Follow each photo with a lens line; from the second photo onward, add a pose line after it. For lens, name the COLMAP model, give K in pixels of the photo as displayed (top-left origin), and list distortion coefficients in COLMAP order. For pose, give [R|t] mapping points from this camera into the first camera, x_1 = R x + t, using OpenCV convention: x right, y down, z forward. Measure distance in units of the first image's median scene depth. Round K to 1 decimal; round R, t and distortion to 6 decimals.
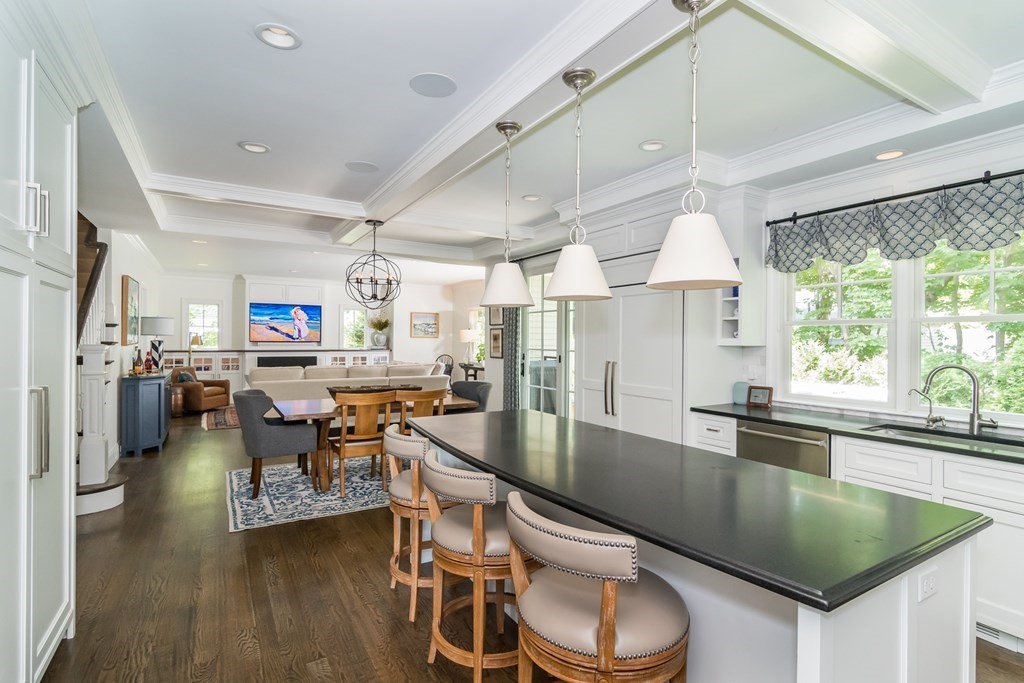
lens RADIAL K [[494.7, 0, 515.3], [0, 494.7, 341.7], [0, 0, 1]] dist [-0.015589, -0.000651]
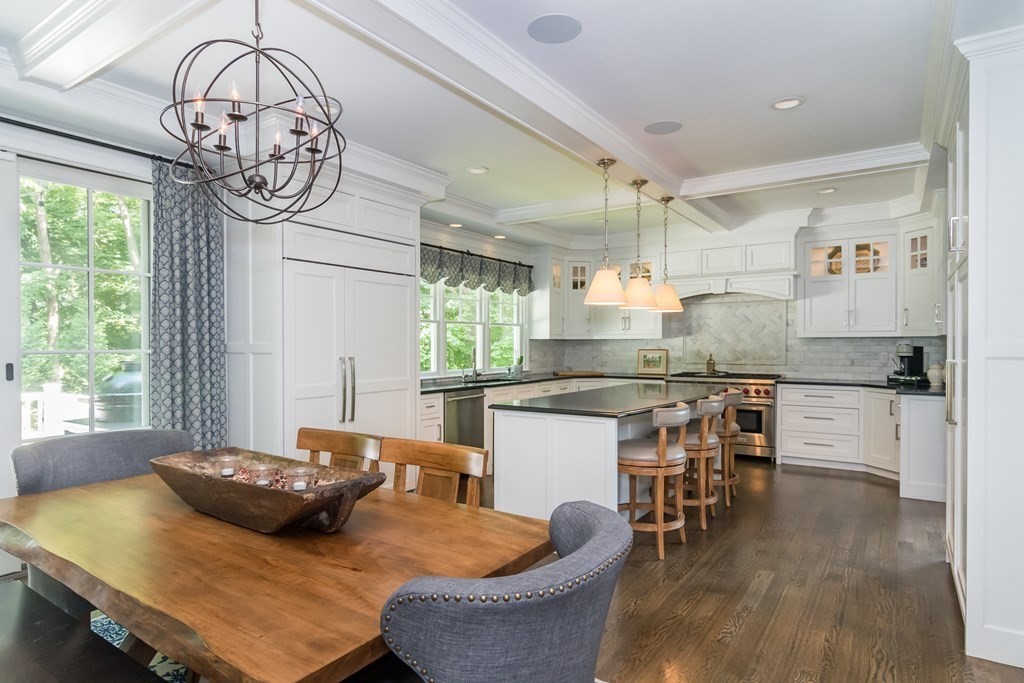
lens RADIAL K [[560.8, 0, 518.5], [0, 560.8, 346.0], [0, 0, 1]] dist [-0.002006, 0.002797]
pose [[-0.426404, -0.016761, 0.904377, -1.054007], [-0.003936, 0.999853, 0.016675, 0.006146], [-0.904524, 0.003551, -0.426408, 1.559740]]
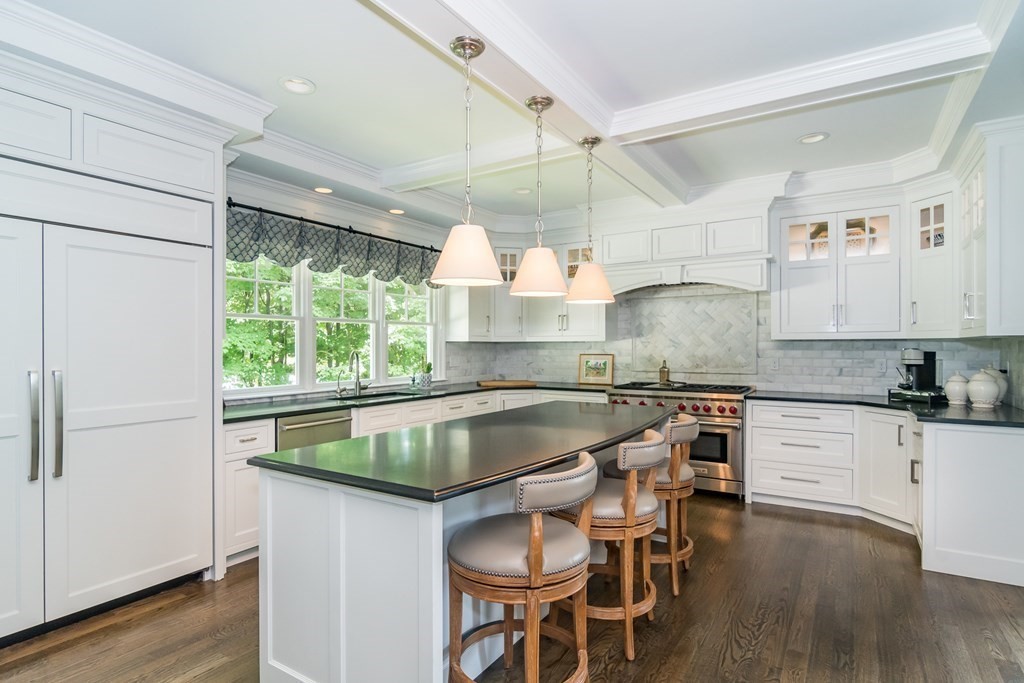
lens RADIAL K [[560.8, 0, 503.6], [0, 560.8, 344.7], [0, 0, 1]] dist [-0.002006, 0.002797]
pose [[-0.452205, -0.011449, 0.891841, -0.727310], [-0.004645, 0.999934, 0.010481, 0.006299], [-0.891902, 0.000597, -0.452228, 1.182926]]
